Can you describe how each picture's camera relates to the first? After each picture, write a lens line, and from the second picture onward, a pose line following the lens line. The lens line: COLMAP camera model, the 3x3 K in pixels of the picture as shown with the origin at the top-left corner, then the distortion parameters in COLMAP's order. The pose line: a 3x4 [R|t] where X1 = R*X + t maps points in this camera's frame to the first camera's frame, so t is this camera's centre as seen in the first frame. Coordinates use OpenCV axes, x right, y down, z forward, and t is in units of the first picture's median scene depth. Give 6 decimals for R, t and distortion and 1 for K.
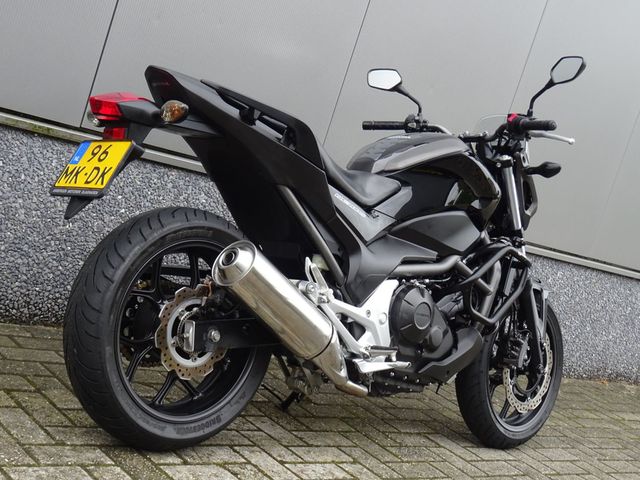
lens RADIAL K [[1051.4, 0, 319.9], [0, 1051.4, 239.2], [0, 0, 1]] dist [0.050701, 0.000000]
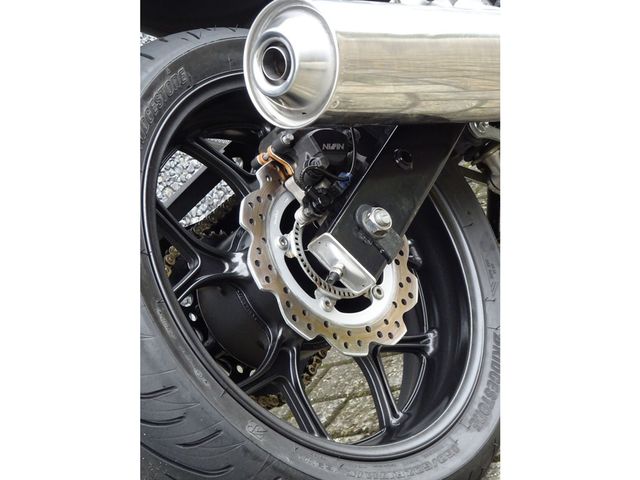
lens RADIAL K [[1772.1, 0, 320.2], [0, 1772.1, 240.0], [0, 0, 1]] dist [-0.194672, 0.000000]
pose [[0.660928, -0.747451, -0.067022, -0.072727], [0.749373, 0.652561, 0.112266, -0.000364], [-0.040177, -0.124424, 0.991415, 0.292058]]
